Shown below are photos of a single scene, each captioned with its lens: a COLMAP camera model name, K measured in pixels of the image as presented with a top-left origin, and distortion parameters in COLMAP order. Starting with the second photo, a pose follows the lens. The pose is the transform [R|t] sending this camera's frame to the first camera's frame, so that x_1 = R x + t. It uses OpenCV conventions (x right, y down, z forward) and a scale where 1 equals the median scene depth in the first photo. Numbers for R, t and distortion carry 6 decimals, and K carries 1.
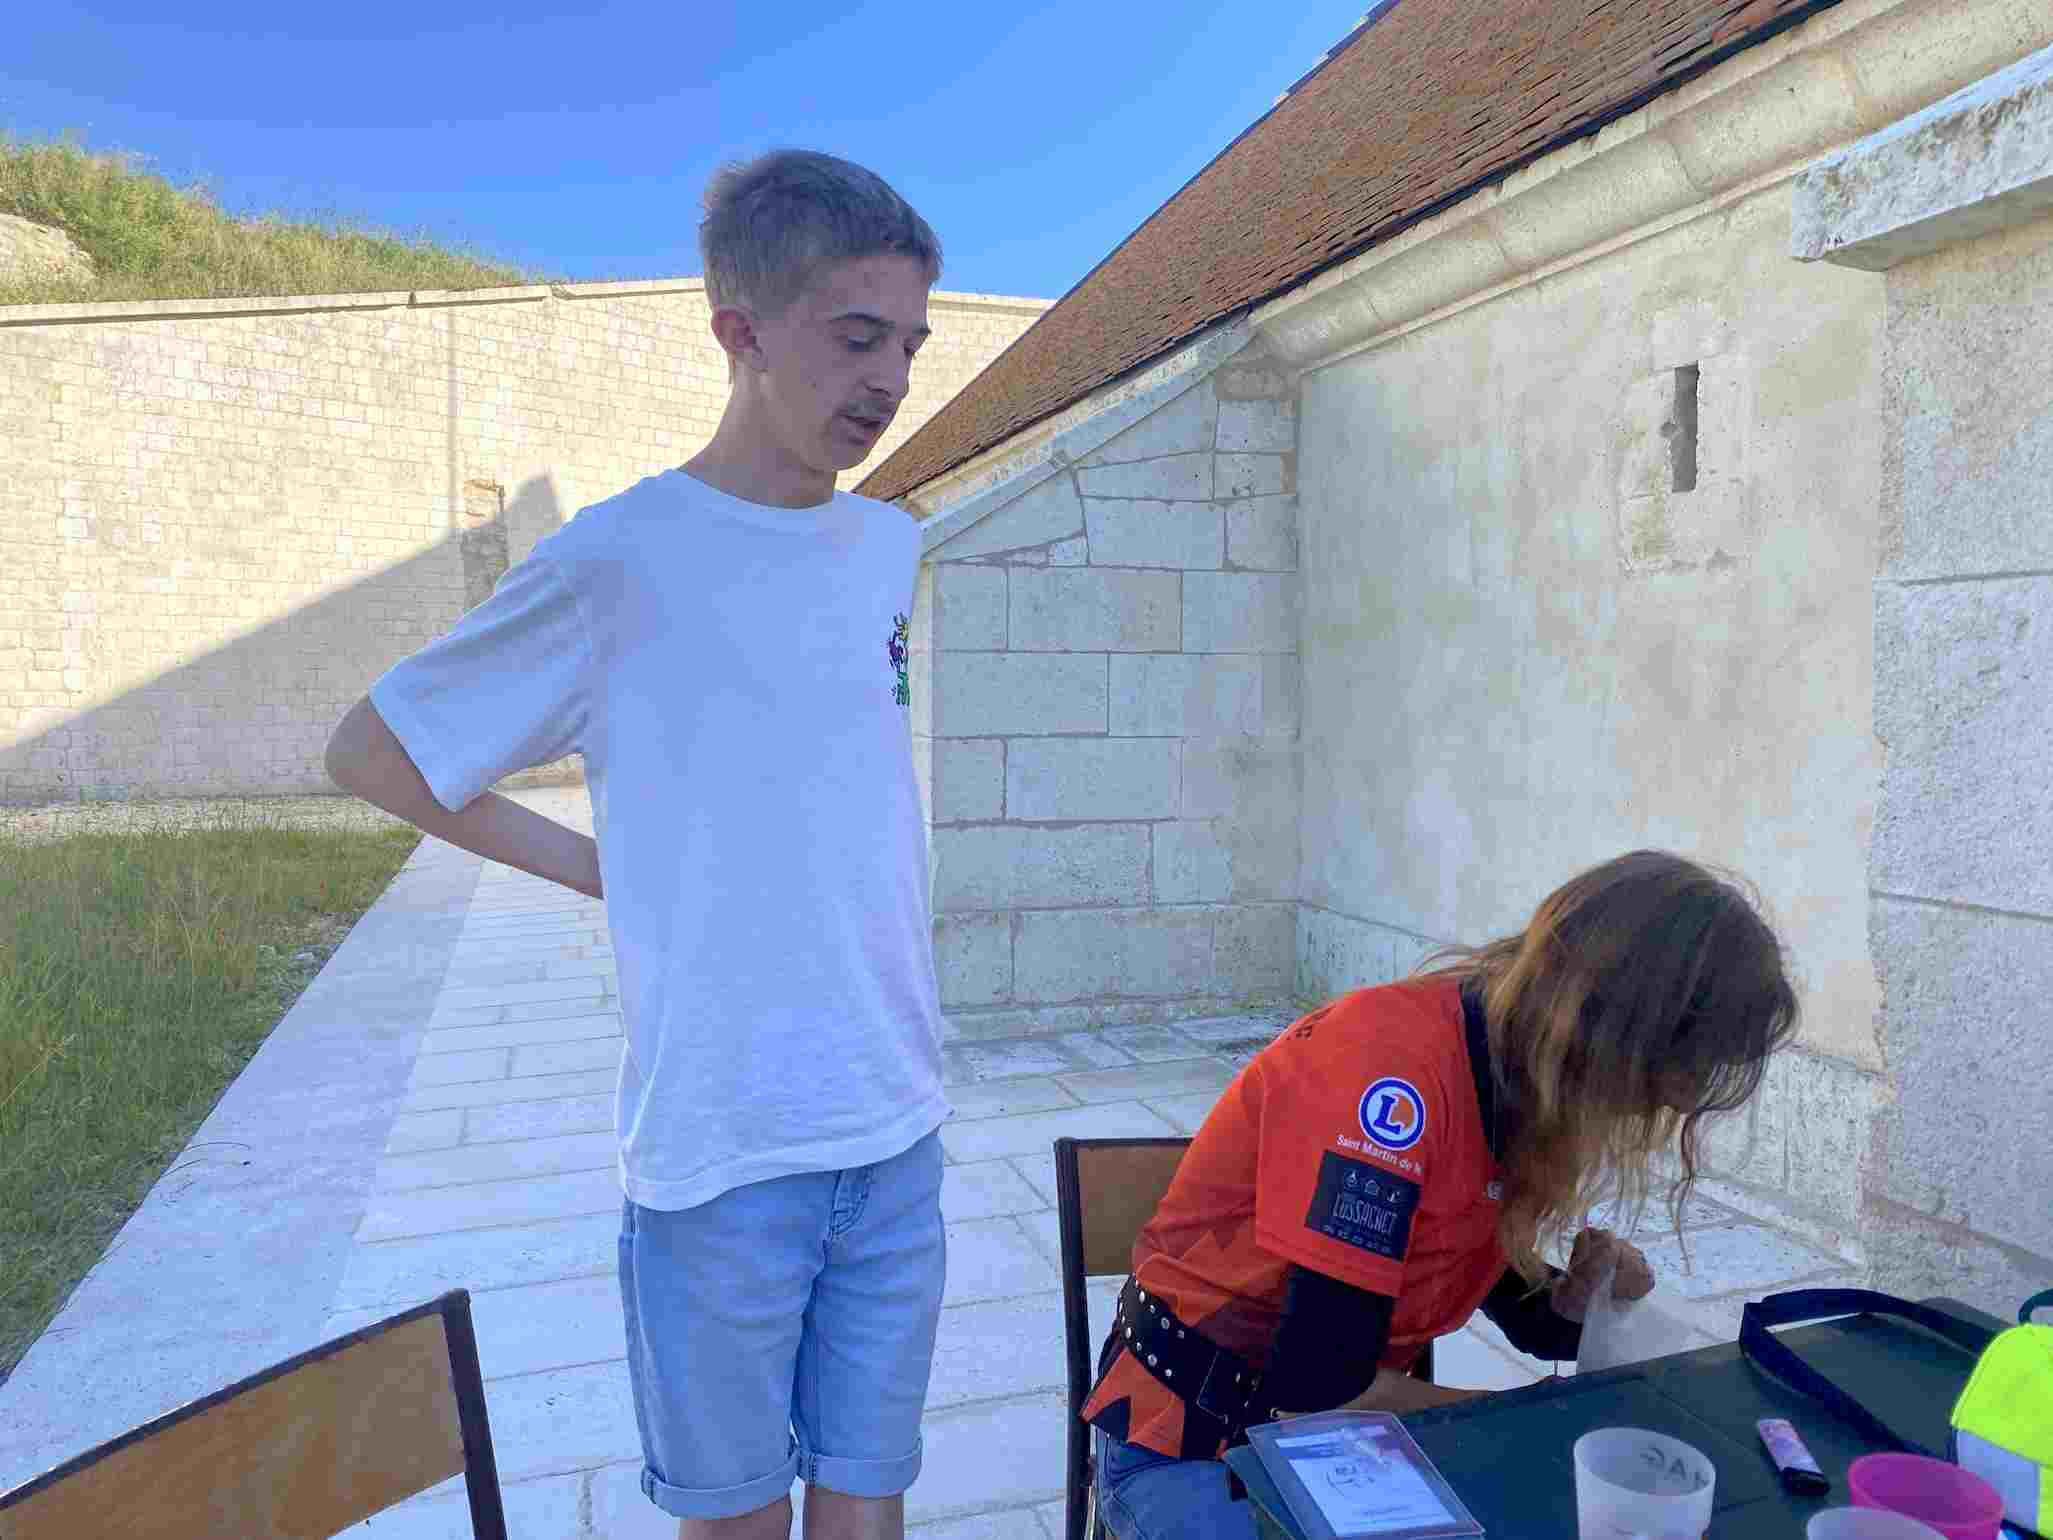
lens RADIAL K [[1541.9, 0, 1026.5], [0, 1541.9, 770.0], [0, 0, 1]] dist [0.032162, -0.038843]
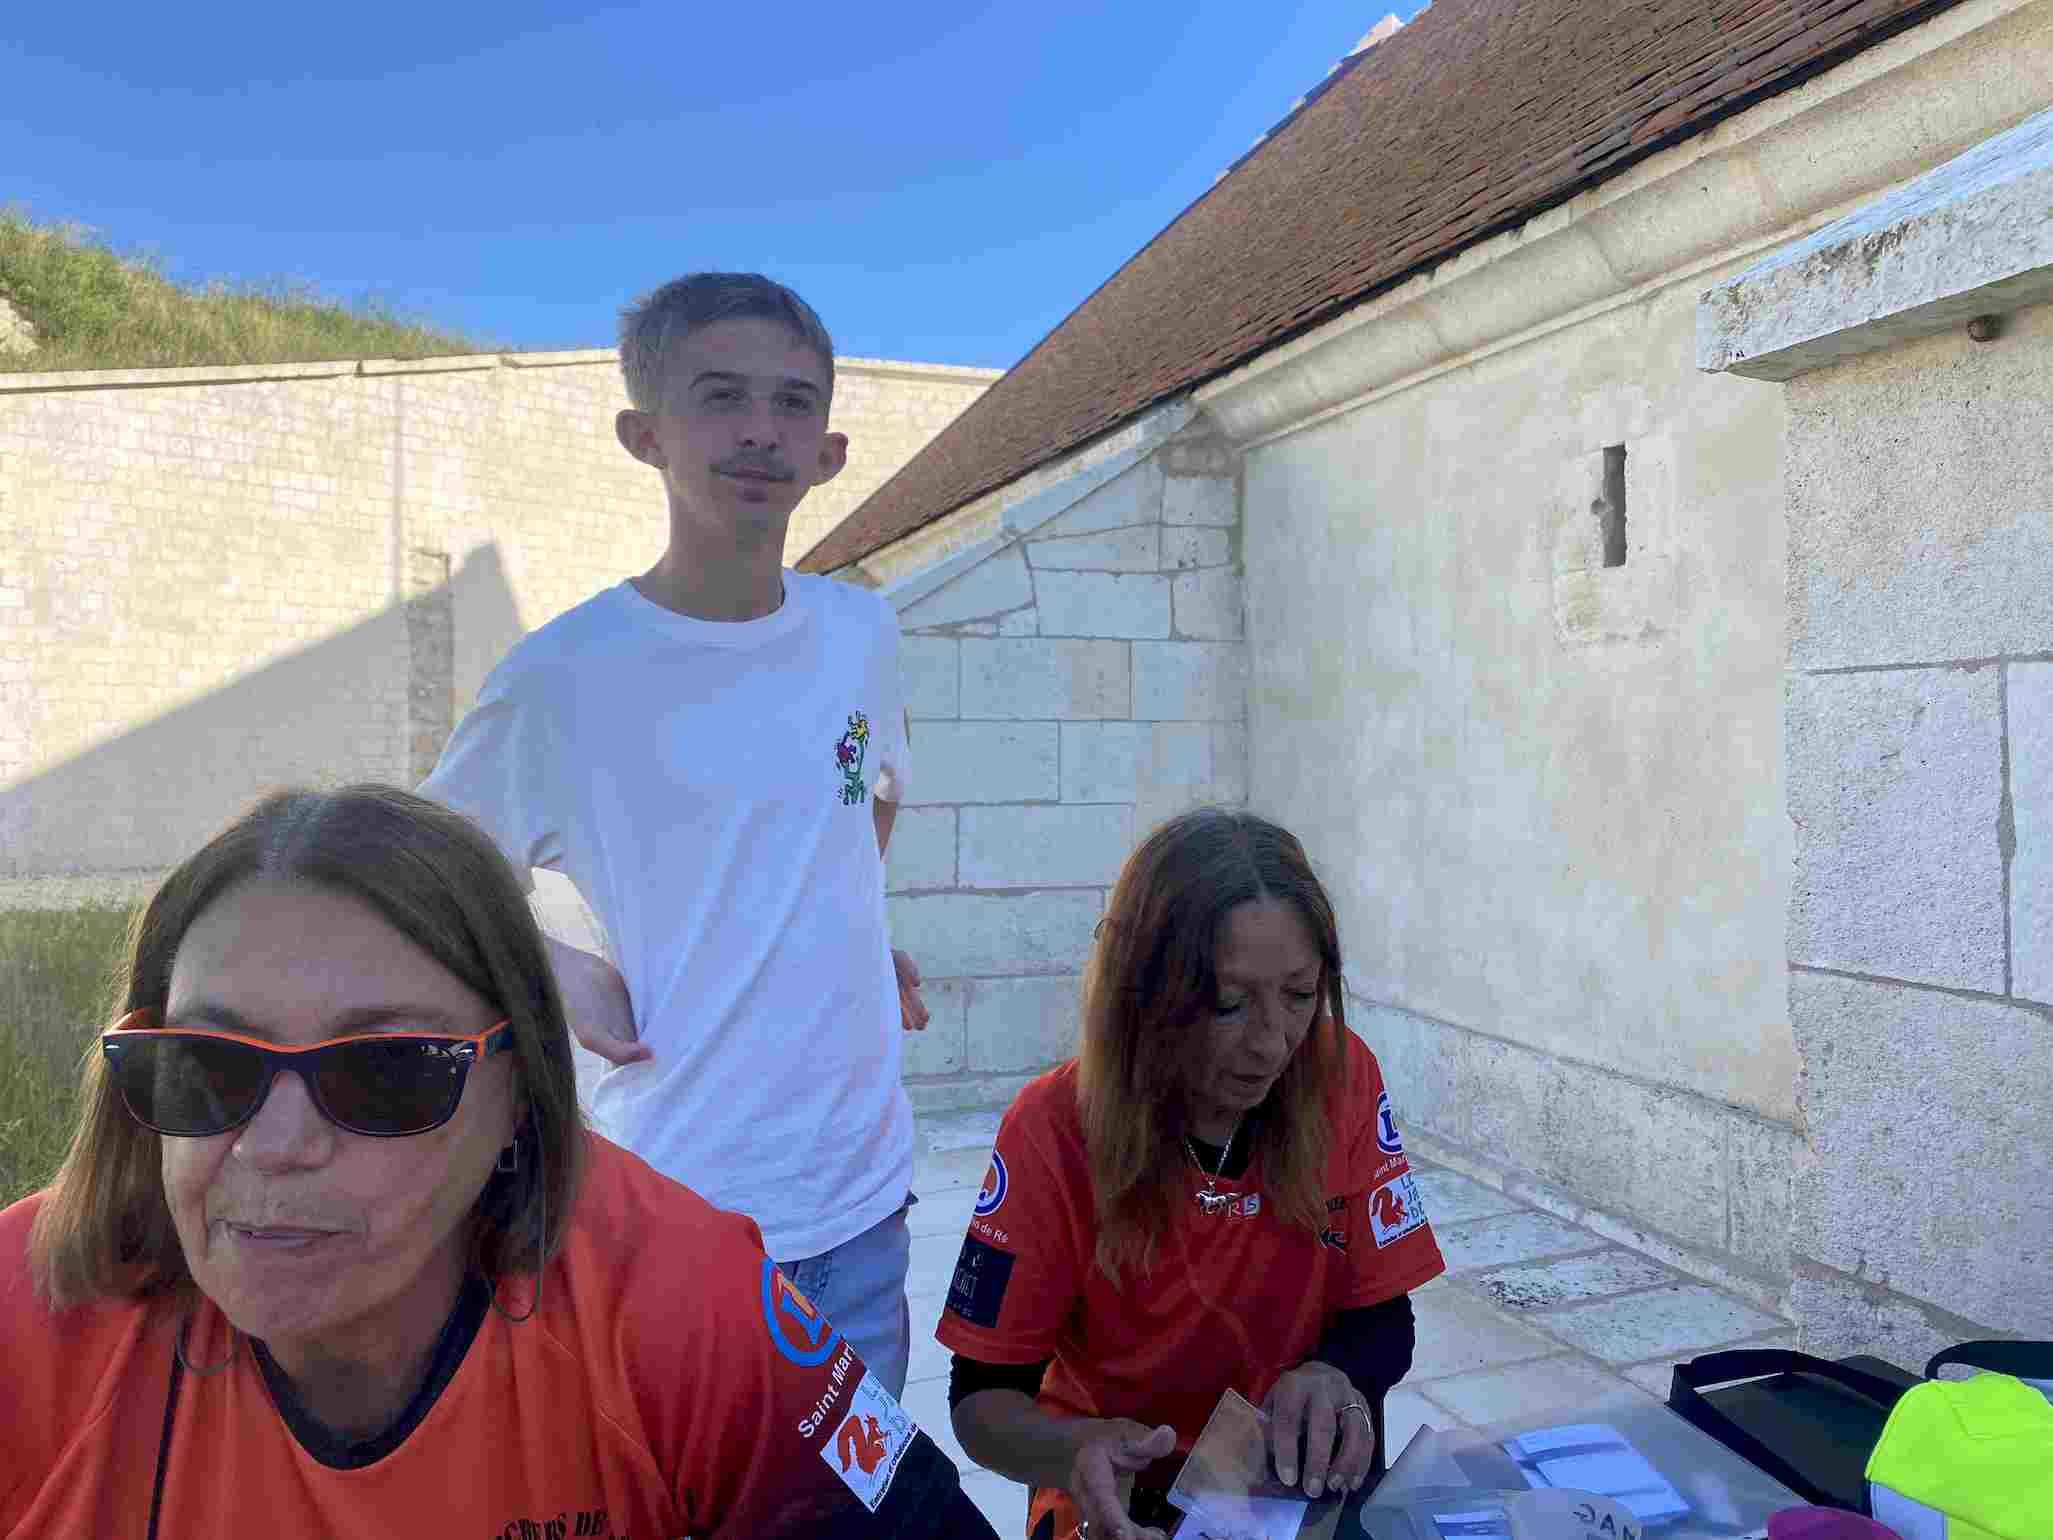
lens RADIAL K [[1541.9, 0, 1026.5], [0, 1541.9, 770.0], [0, 0, 1]] dist [0.032162, -0.038843]
pose [[0.999460, -0.005610, 0.032374, -0.000915], [0.006951, 0.999116, -0.041448, -0.002924], [-0.032113, 0.041651, 0.998616, -0.008276]]
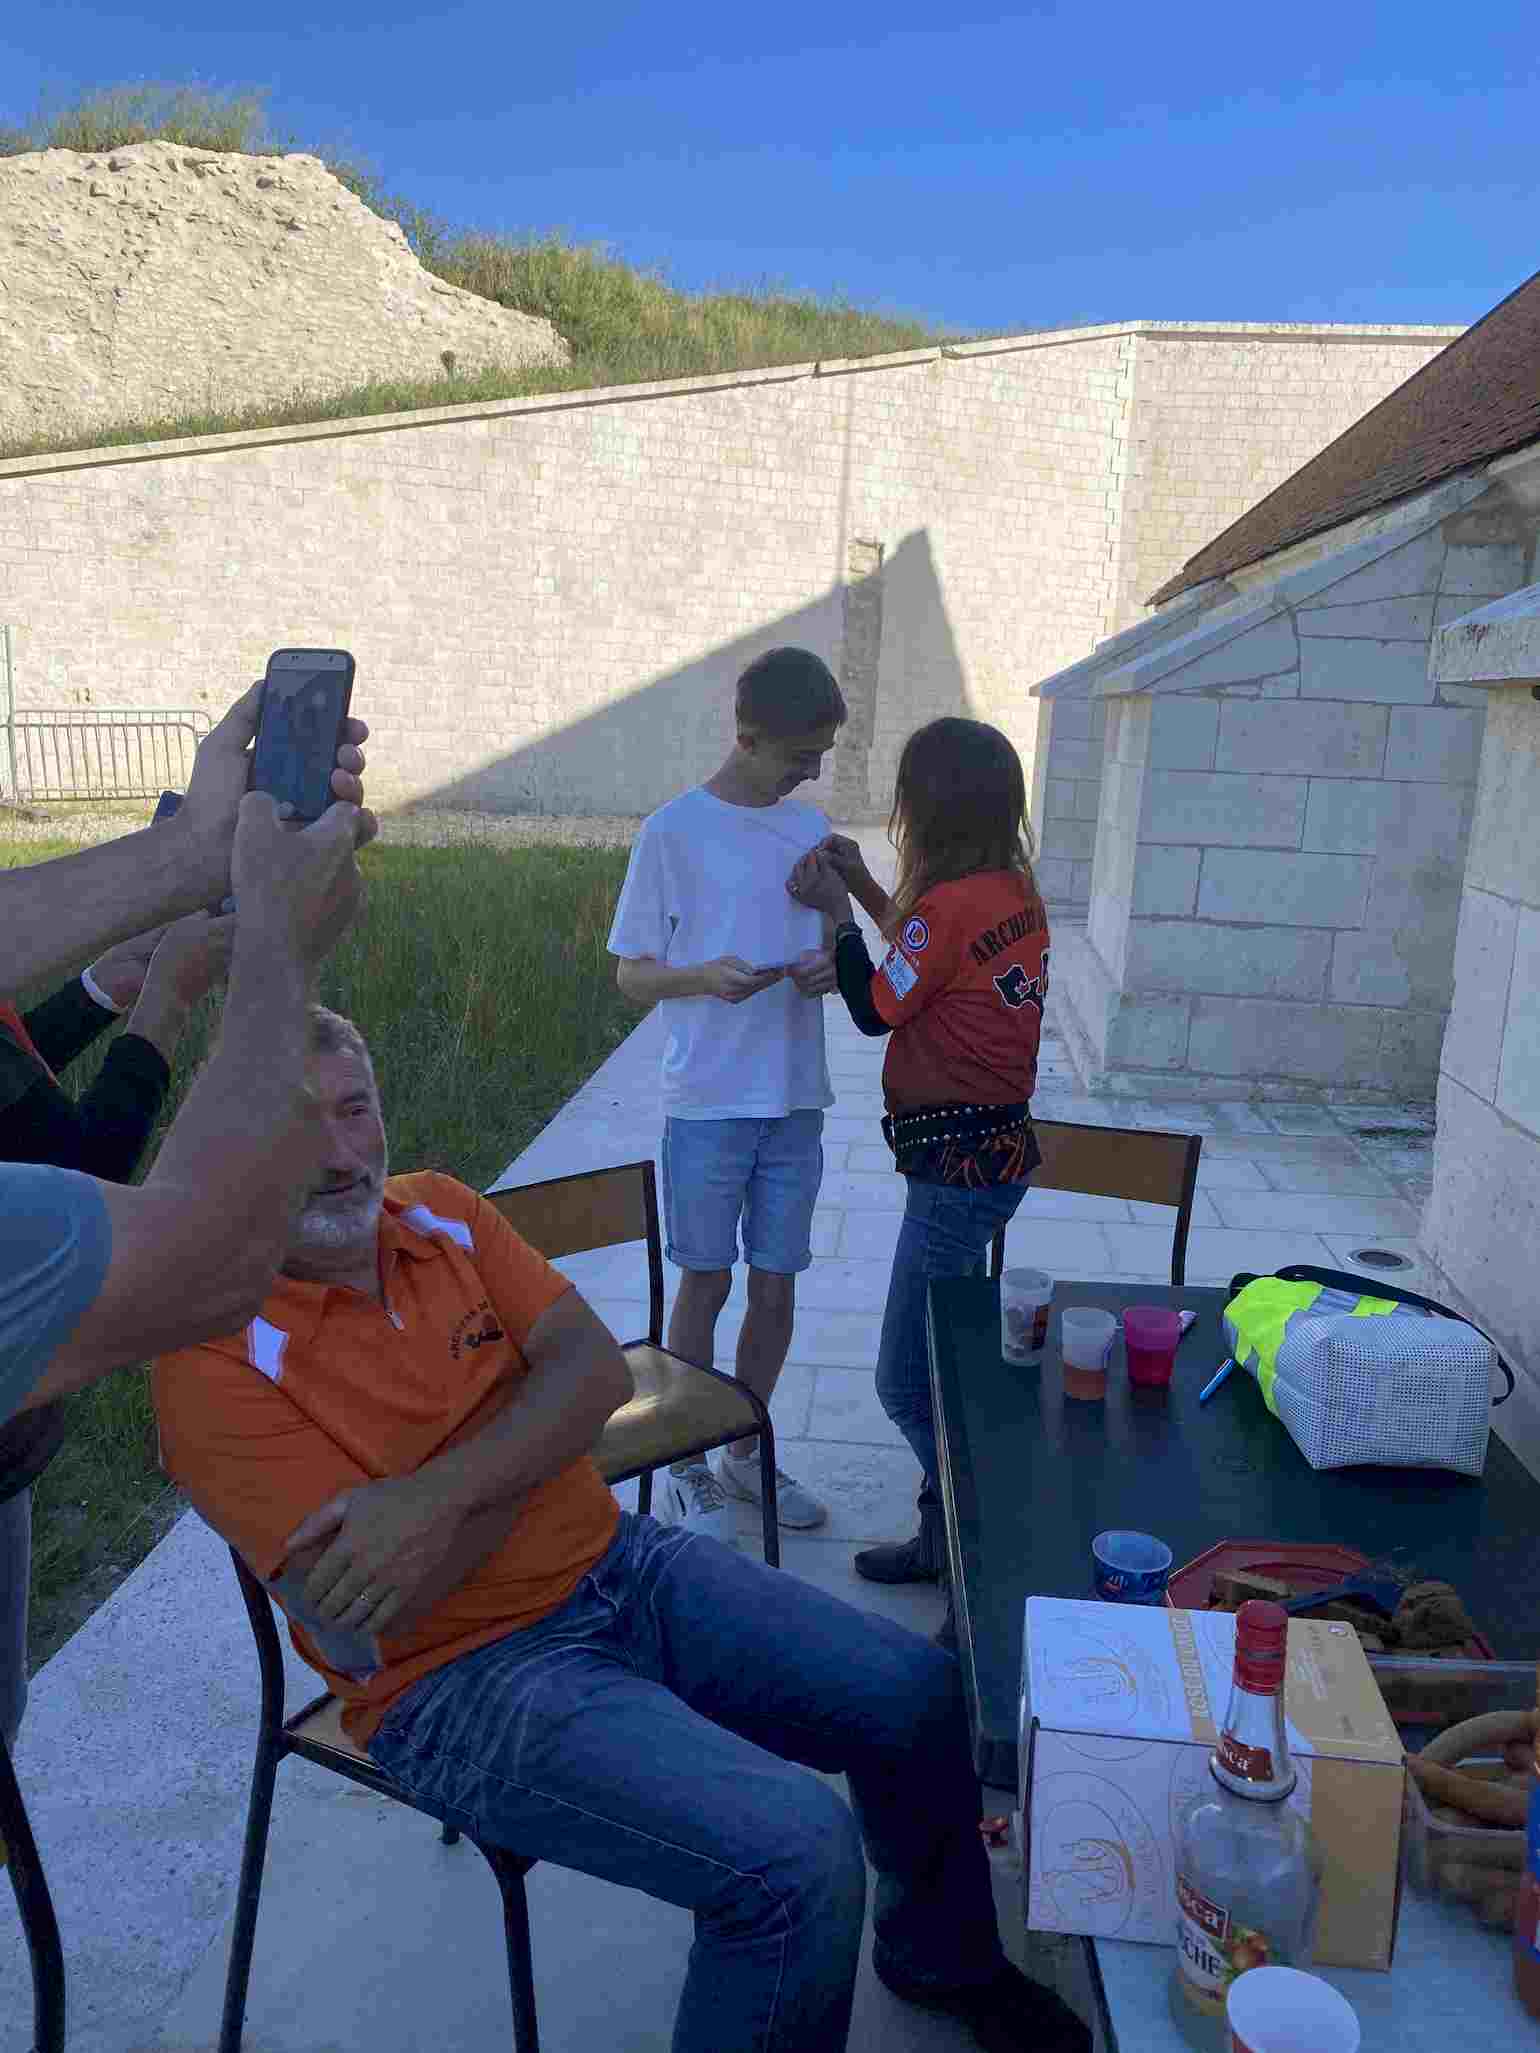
lens RADIAL K [[1510.2, 0, 765.0], [0, 1510.2, 1072.6], [0, 0, 1]] dist [0.002425, -0.093263]
pose [[0.915632, 0.133526, -0.379195, 0.150387], [-0.064062, 0.979639, 0.190272, -0.054118], [0.396880, -0.149927, 0.905543, -0.208249]]
